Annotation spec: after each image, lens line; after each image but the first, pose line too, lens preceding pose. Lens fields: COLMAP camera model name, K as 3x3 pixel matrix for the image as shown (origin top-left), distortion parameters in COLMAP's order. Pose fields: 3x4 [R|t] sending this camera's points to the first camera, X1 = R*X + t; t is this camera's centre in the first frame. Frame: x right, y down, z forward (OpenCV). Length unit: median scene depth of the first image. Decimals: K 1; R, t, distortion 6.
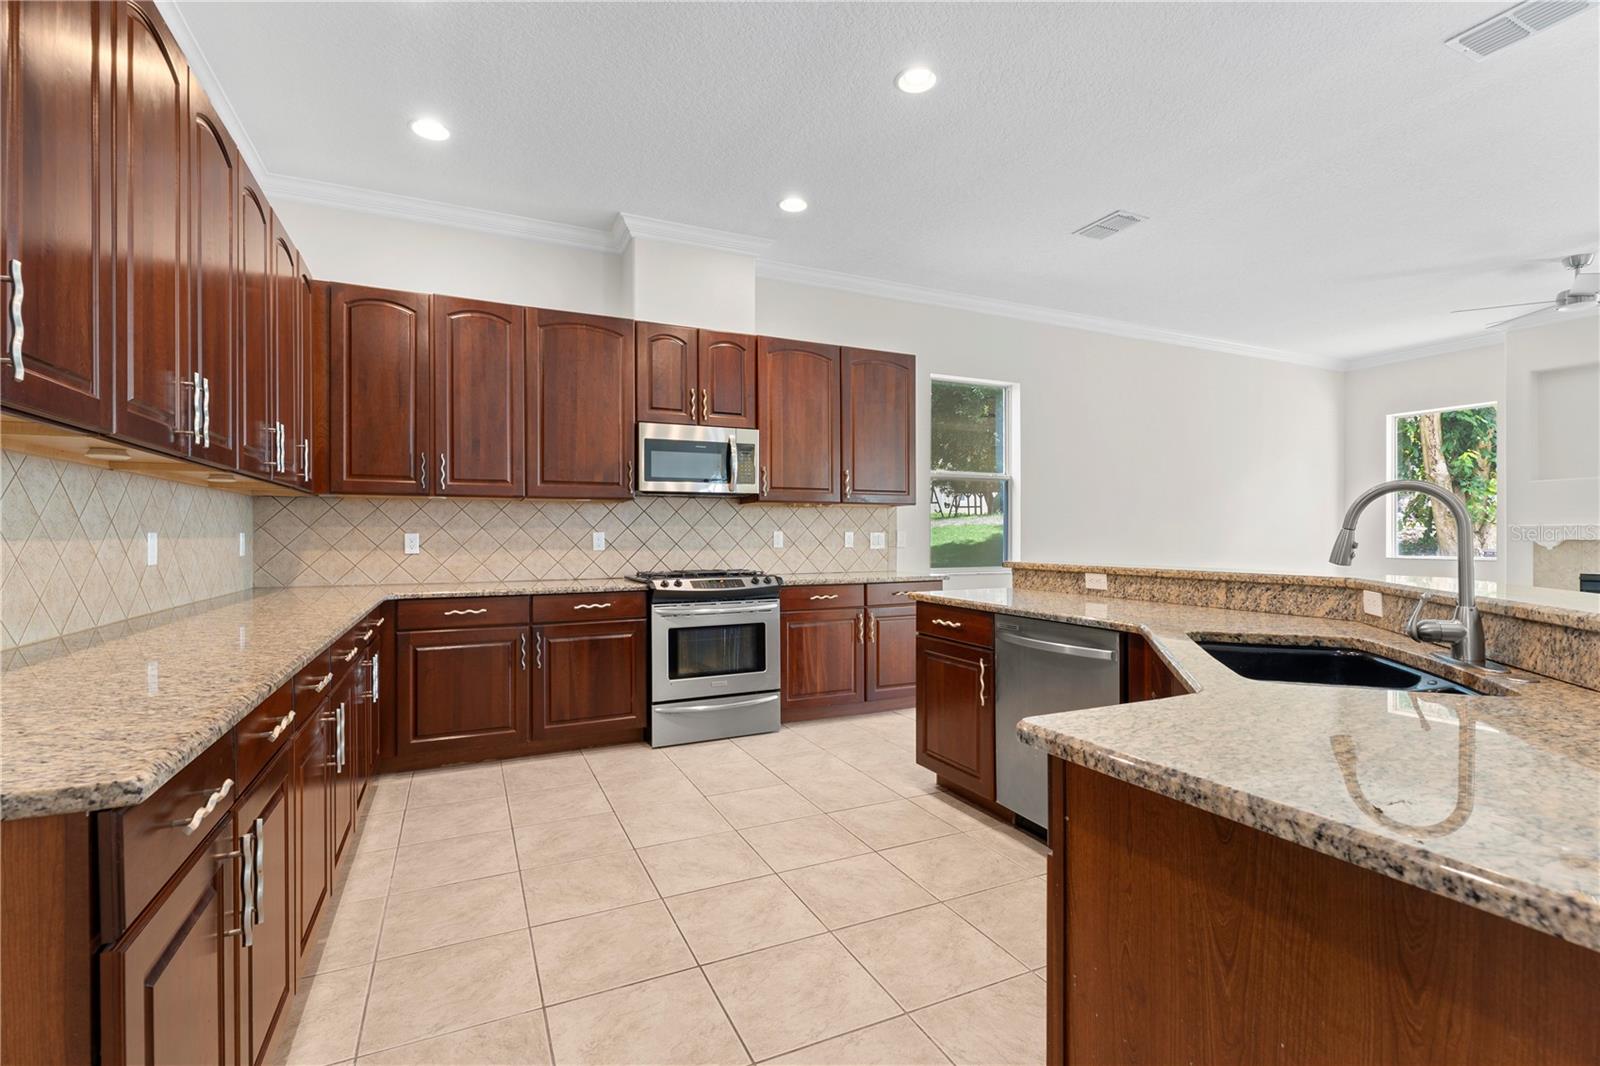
lens RADIAL K [[717.9, 0, 800.8], [0, 717.9, 528.1], [0, 0, 1]] dist [-0.001834, -0.000134]
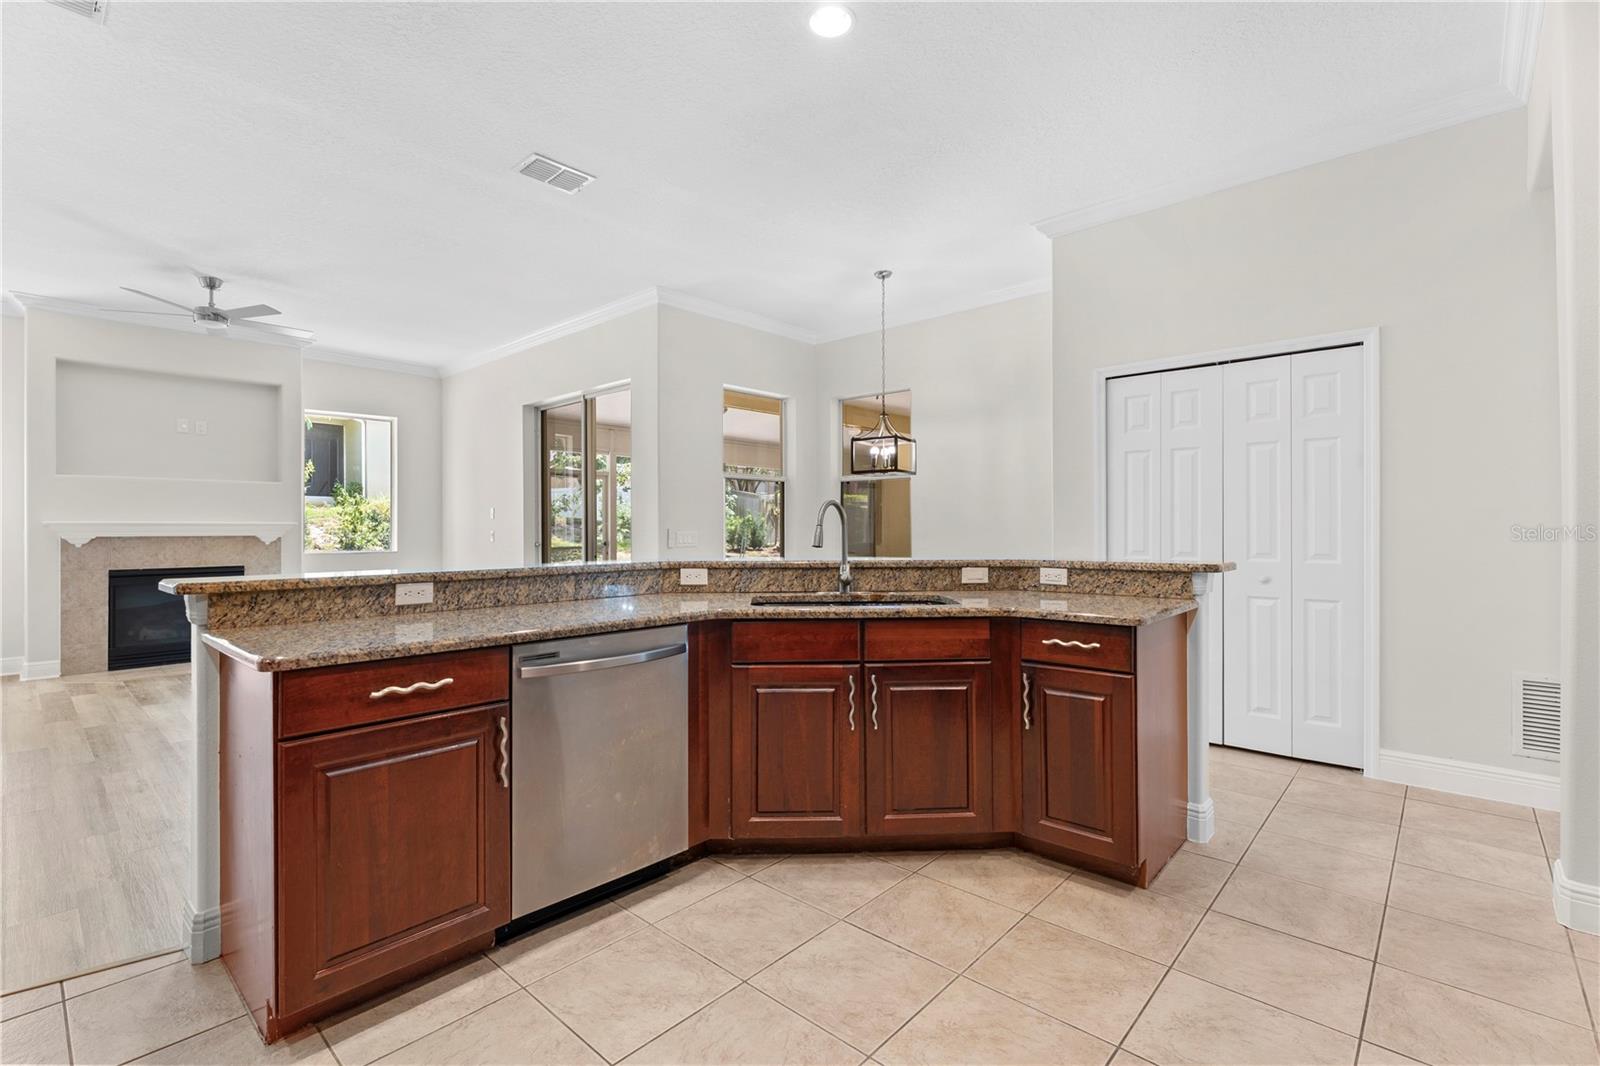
lens RADIAL K [[717.9, 0, 792.9], [0, 717.9, 527.6], [0, 0, 1]] dist [-0.001834, -0.000134]
pose [[-0.376852, 0.003777, 0.926266, -0.512341], [-0.004756, 0.999971, -0.006012, 0.010254], [-0.926261, -0.006672, -0.376823, 1.113032]]
